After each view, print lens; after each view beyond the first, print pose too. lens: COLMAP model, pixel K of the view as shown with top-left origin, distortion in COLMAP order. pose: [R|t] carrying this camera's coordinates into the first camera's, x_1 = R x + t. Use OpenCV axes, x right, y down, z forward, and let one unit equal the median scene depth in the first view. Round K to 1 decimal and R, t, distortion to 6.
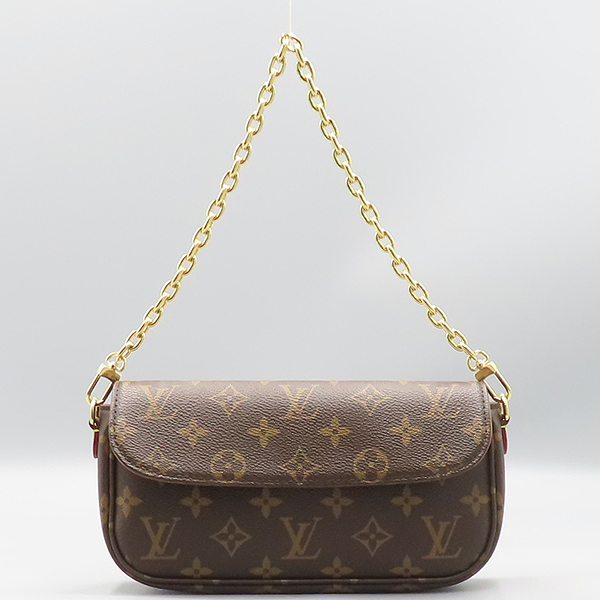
lens RADIAL K [[4096.8, 0, 302.2], [0, 4096.8, 300.9], [0, 0, 1]] dist [-2.156883, 0.000000]
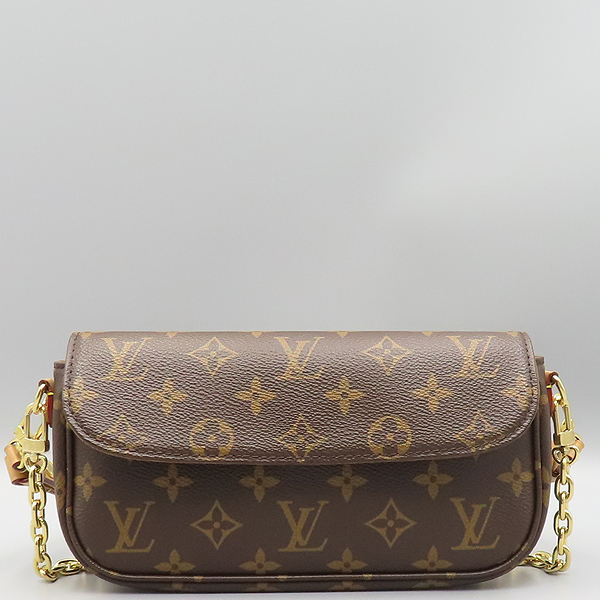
lens RADIAL K [[4096.8, 0, 296.8], [0, 4096.8, 299.1], [0, 0, 1]] dist [-2.156883, 0.000000]
pose [[0.999989, -0.004251, -0.001737, 0.000115], [0.004273, 0.999911, 0.012636, 0.002838], [0.001684, -0.012643, 0.999919, 0.190271]]
